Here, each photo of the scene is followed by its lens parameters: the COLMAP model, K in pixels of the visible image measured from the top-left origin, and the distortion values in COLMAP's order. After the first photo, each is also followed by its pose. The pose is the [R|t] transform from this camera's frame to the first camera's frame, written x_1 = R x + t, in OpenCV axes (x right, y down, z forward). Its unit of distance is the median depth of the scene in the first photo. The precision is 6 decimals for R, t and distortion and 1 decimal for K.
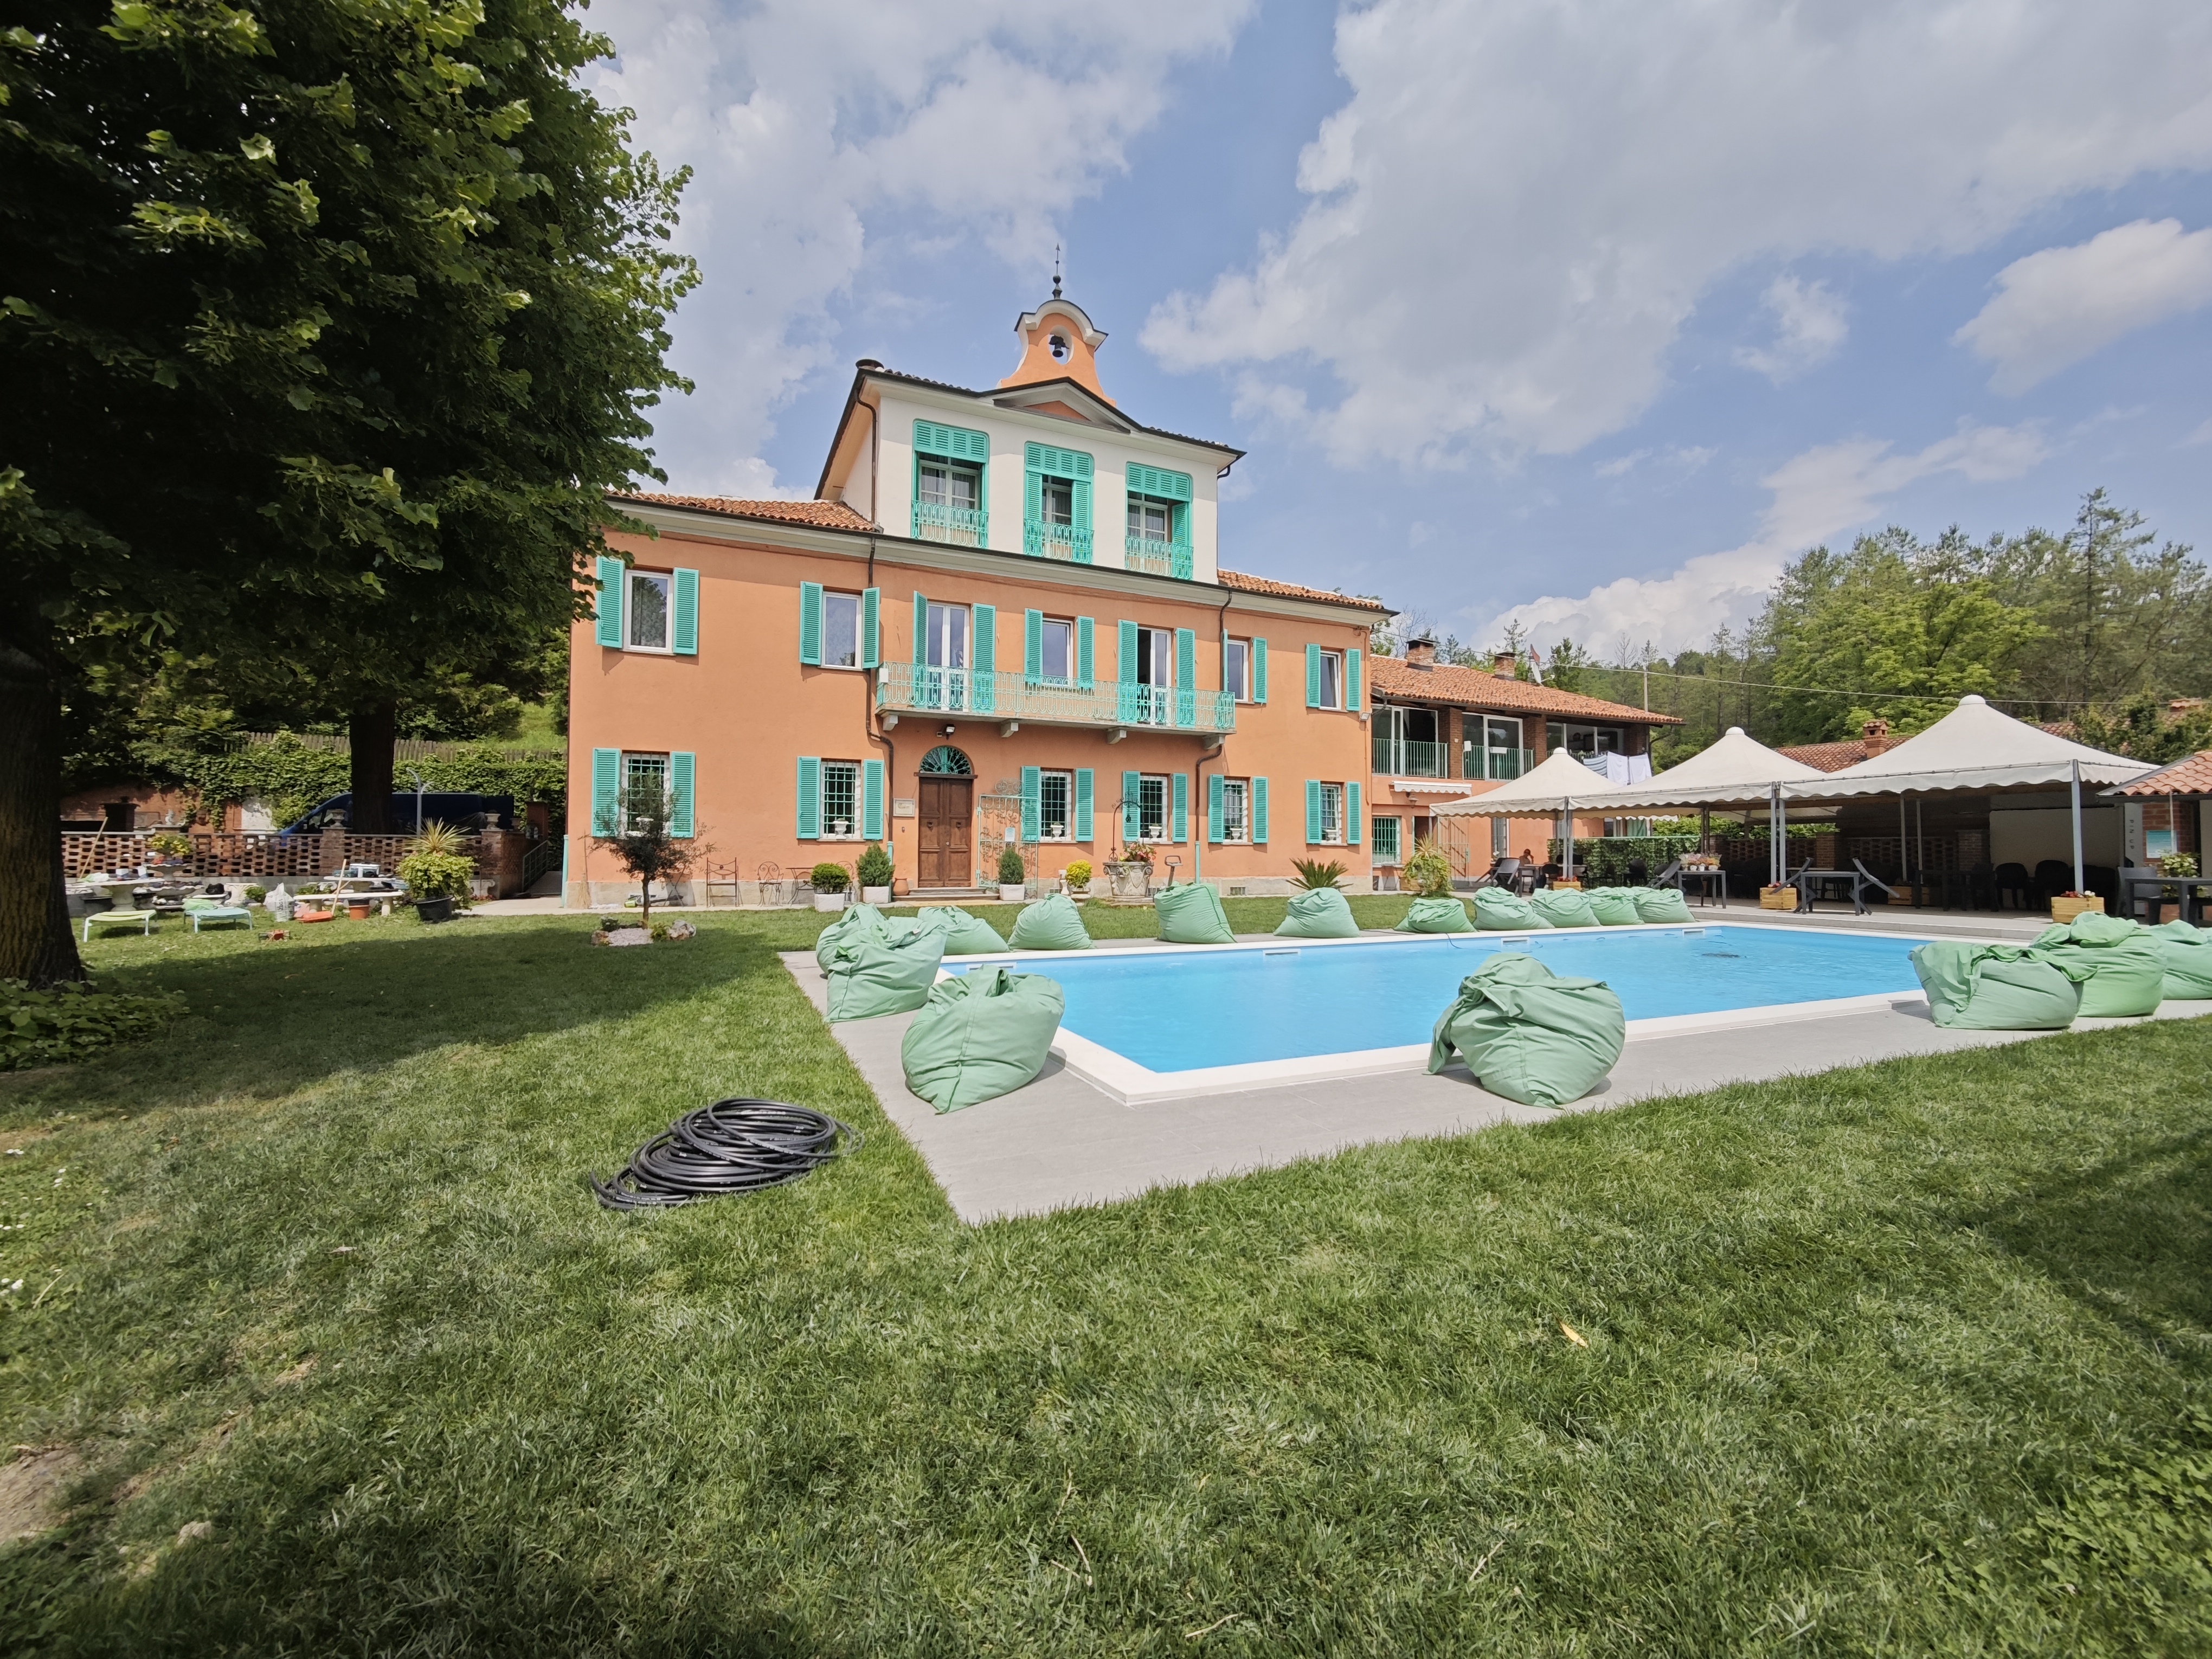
lens RADIAL K [[908.8, 0, 1112.4], [0, 908.8, 825.0], [0, 0, 1]] dist [-0.011477, 0.008626]
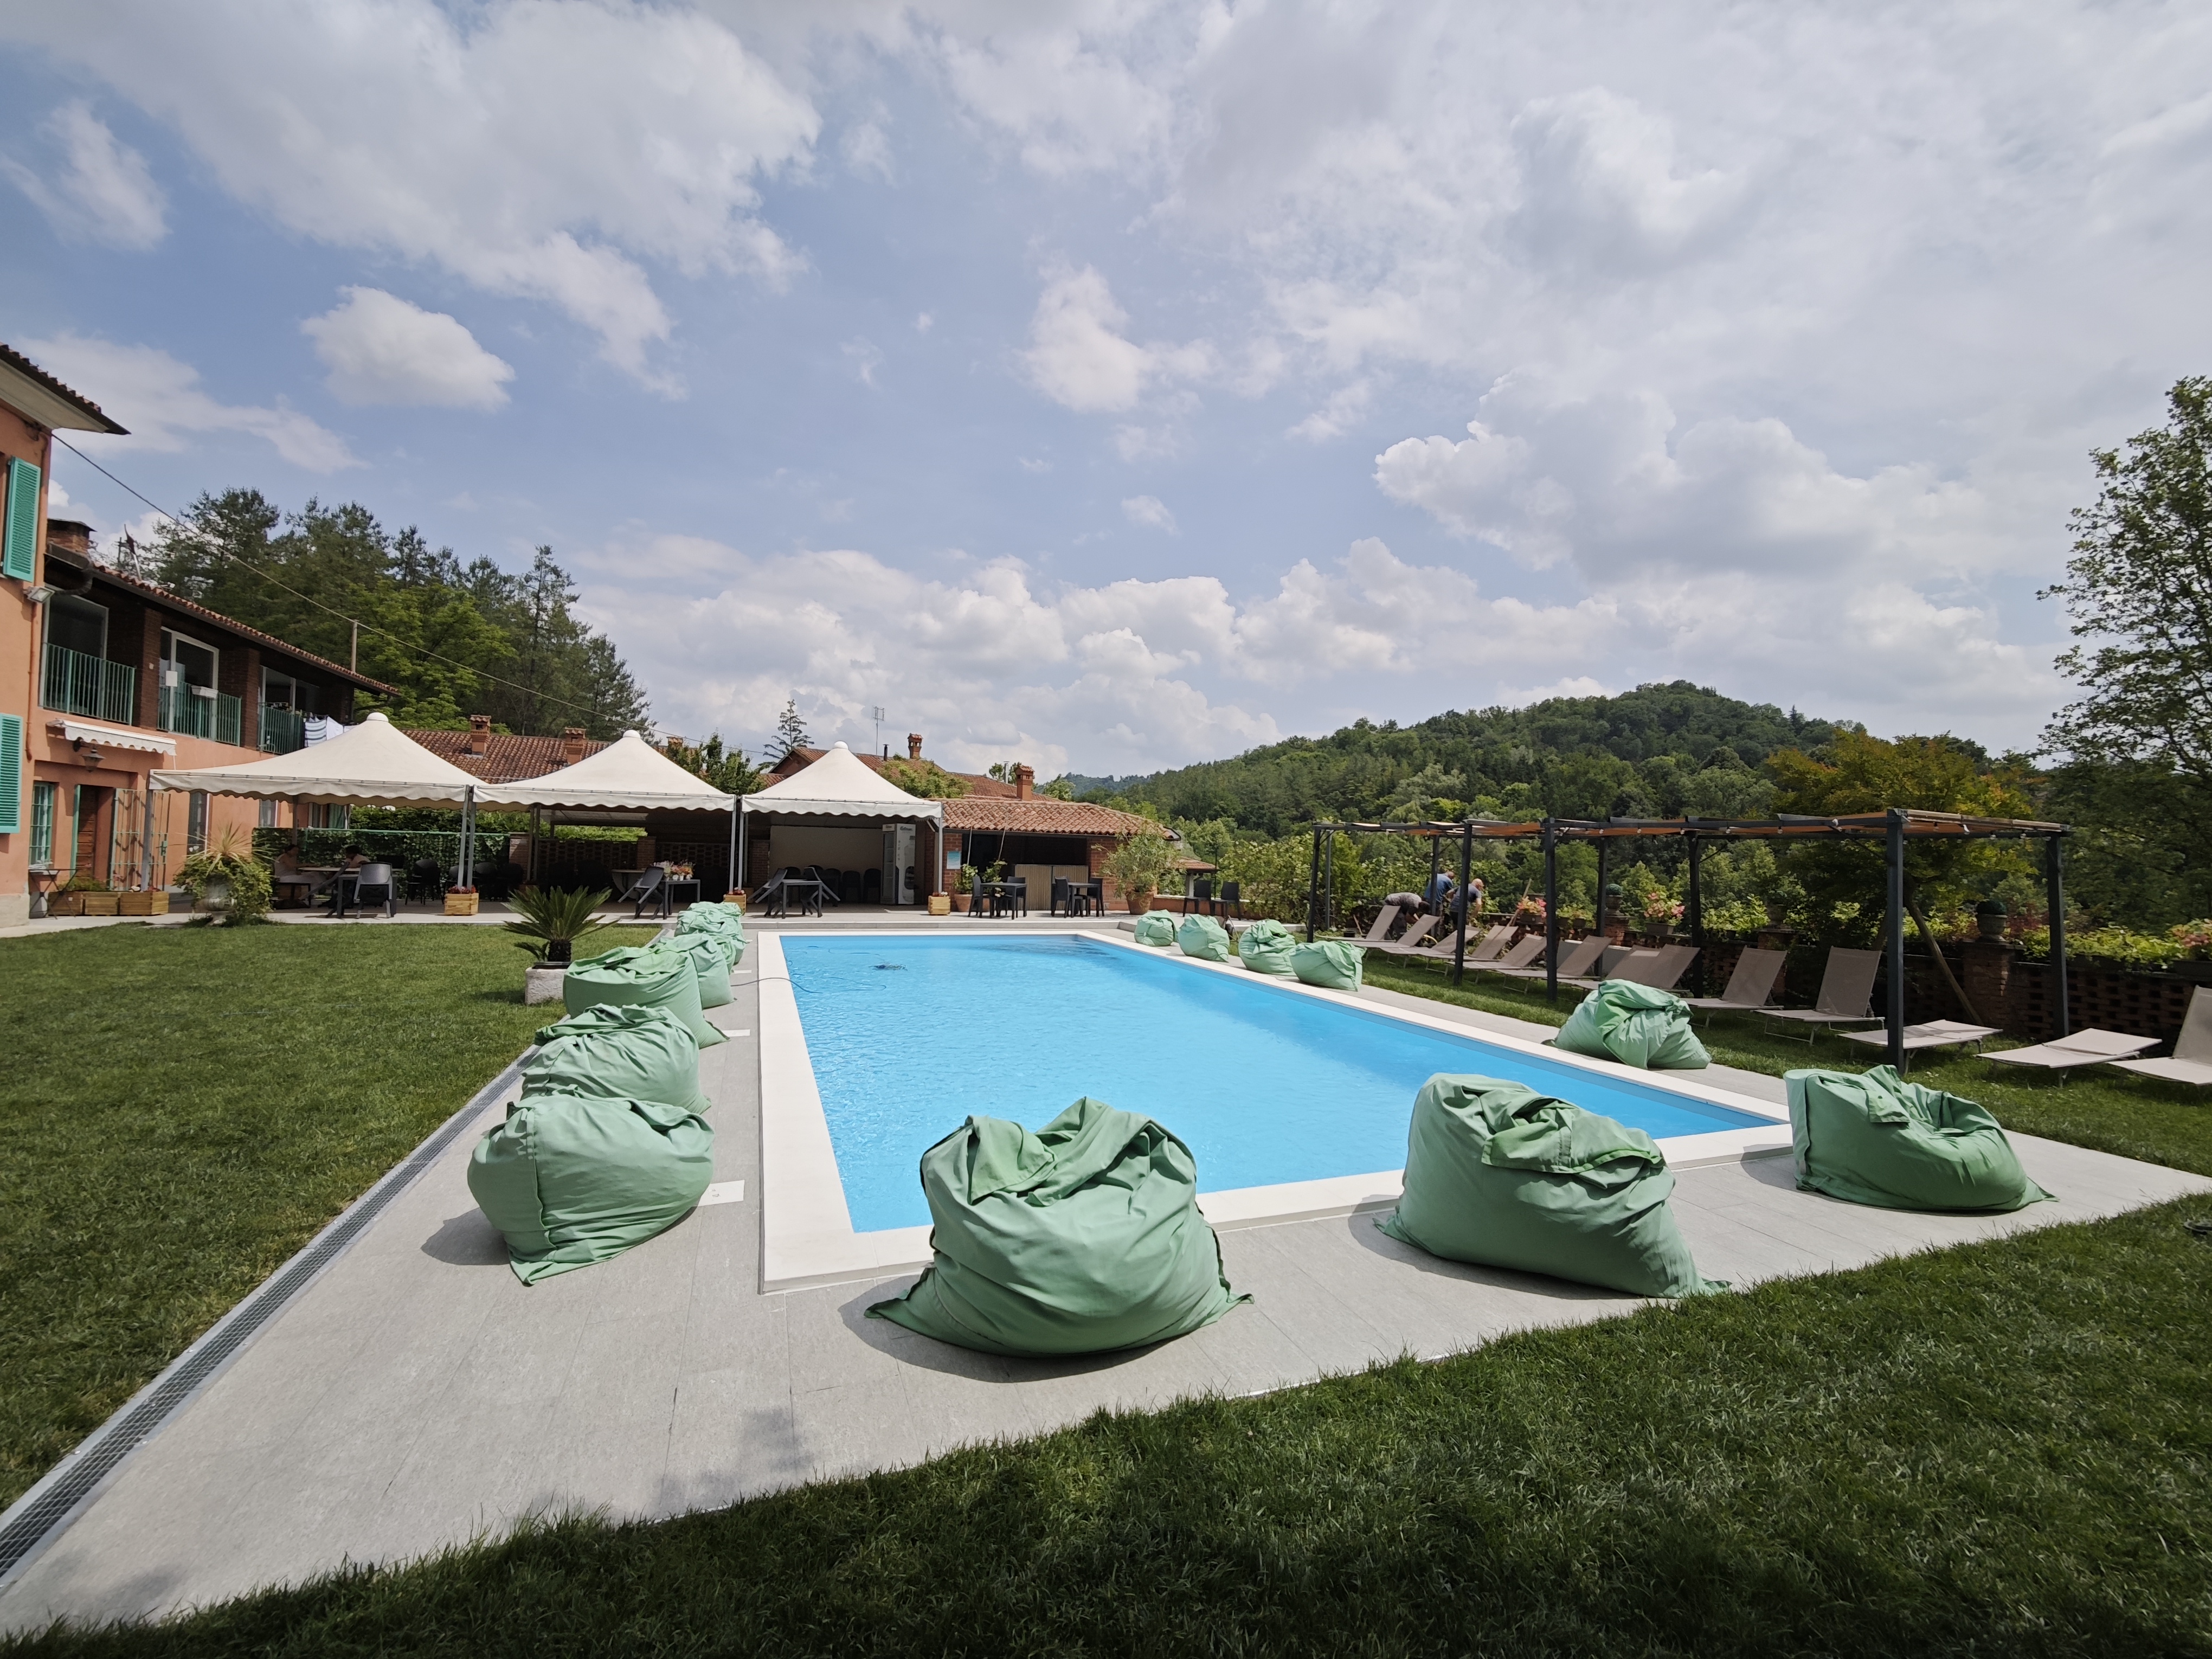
lens RADIAL K [[917.6, 0, 1111.3], [0, 917.6, 833.1], [0, 0, 1]] dist [-0.001499, 0.000373]
pose [[0.066319, 0.023064, 0.997532, -0.281378], [-0.055586, 0.998266, -0.019385, -0.005973], [-0.996249, -0.054163, 0.067486, 0.431702]]
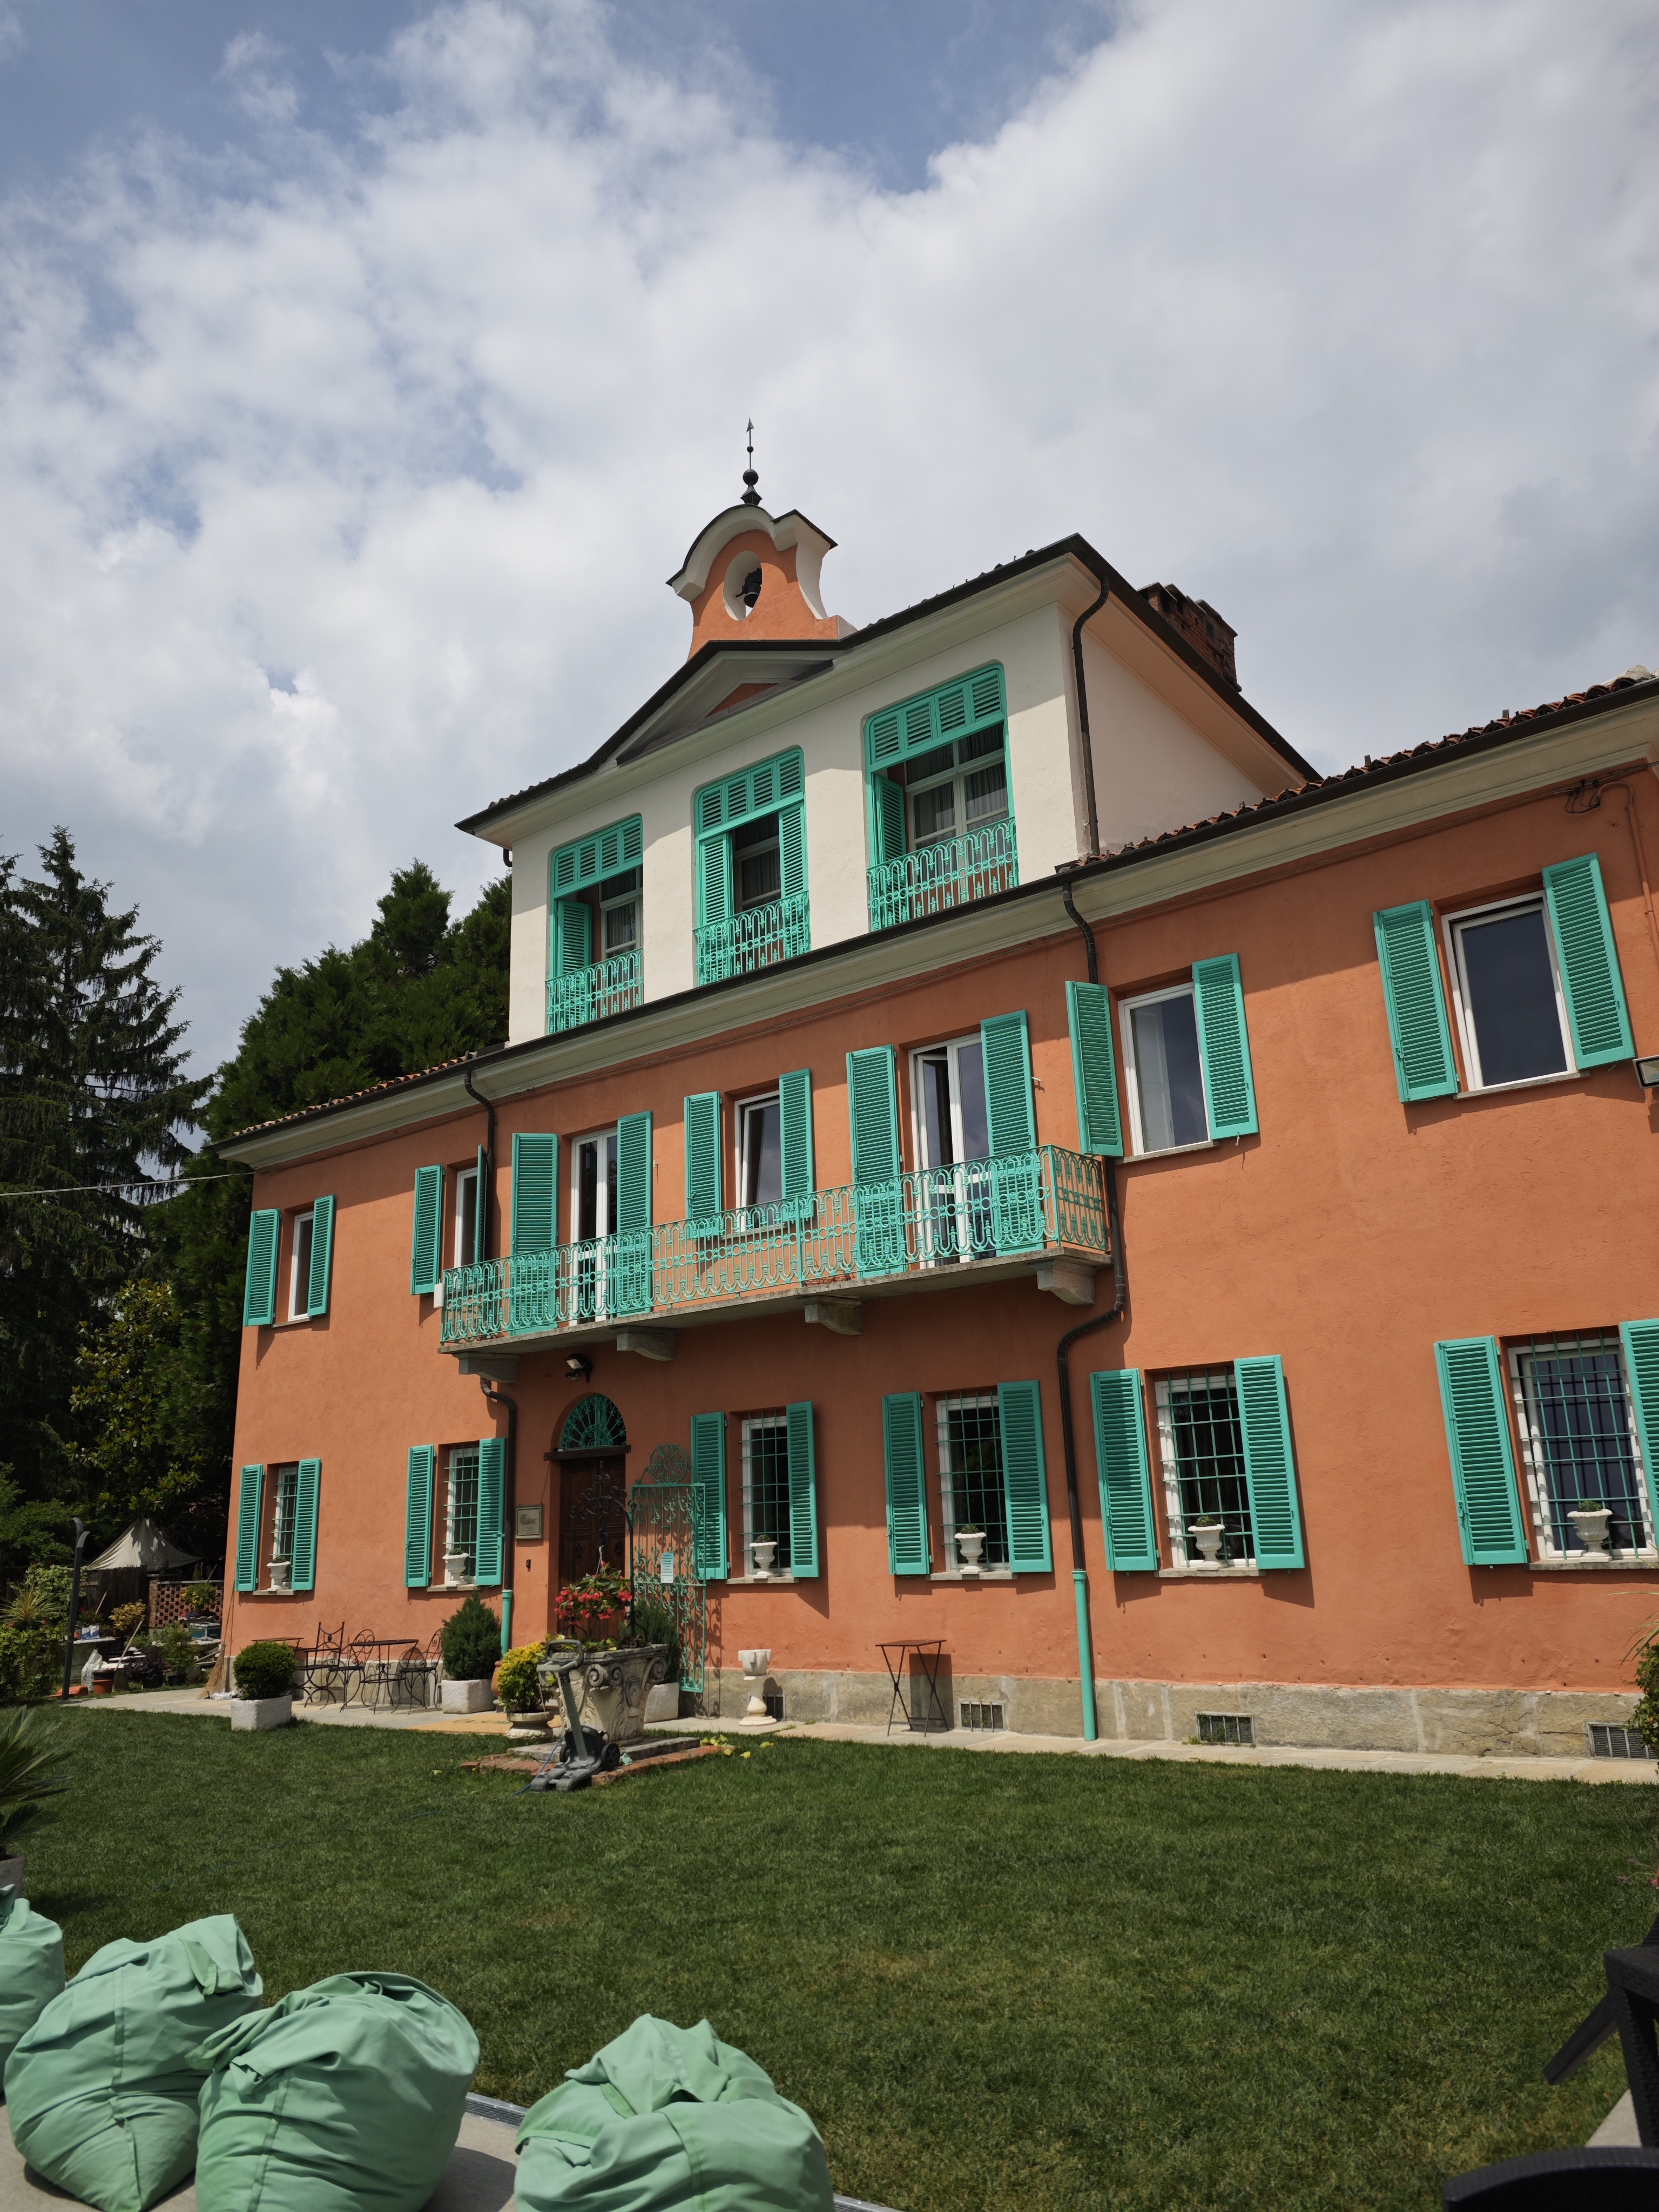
lens RADIAL K [[1520.7, 0, 837.0], [0, 1520.7, 1111.3], [0, 0, 1]] dist [0.071939, -0.131366]
pose [[0.466029, -0.262816, -0.844834, 0.722524], [0.059727, 0.962030, -0.266327, -0.000898], [0.882751, 0.073657, 0.464032, 0.751561]]
